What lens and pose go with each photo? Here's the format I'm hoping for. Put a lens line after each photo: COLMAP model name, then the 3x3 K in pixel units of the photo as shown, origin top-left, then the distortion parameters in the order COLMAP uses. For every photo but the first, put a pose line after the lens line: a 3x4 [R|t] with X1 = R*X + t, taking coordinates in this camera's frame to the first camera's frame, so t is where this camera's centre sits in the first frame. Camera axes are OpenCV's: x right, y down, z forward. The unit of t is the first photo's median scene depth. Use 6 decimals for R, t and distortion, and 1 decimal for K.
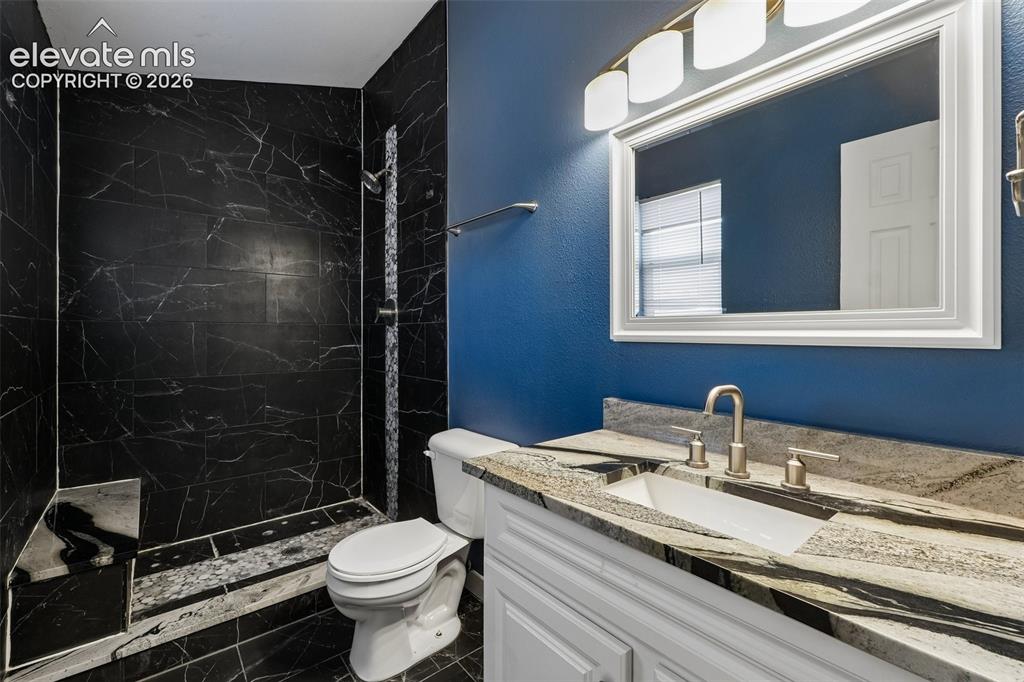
lens RADIAL K [[434.6, 0, 513.0], [0, 434.6, 336.9], [0, 0, 1]] dist [-0.004238, -0.000042]
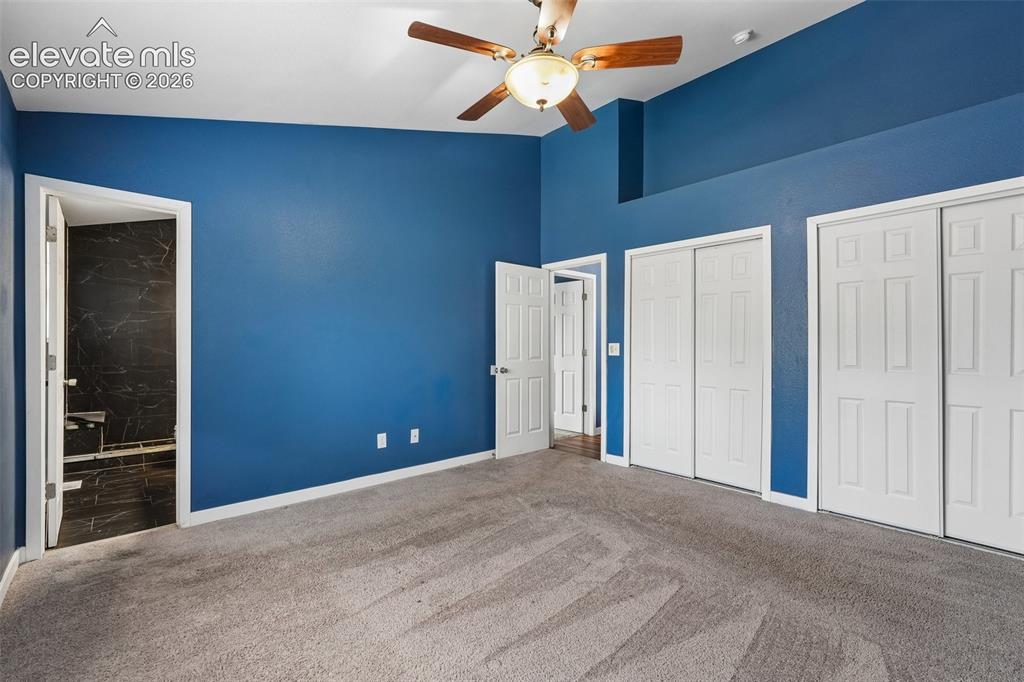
lens RADIAL K [[434.6, 0, 511.1], [0, 434.6, 343.3], [0, 0, 1]] dist [-0.004238, -0.000042]
pose [[0.999243, 0.000290, 0.038889, 1.028094], [-0.000194, 0.999997, -0.002474, -0.008301], [-0.038890, 0.002465, 0.999240, -1.178085]]
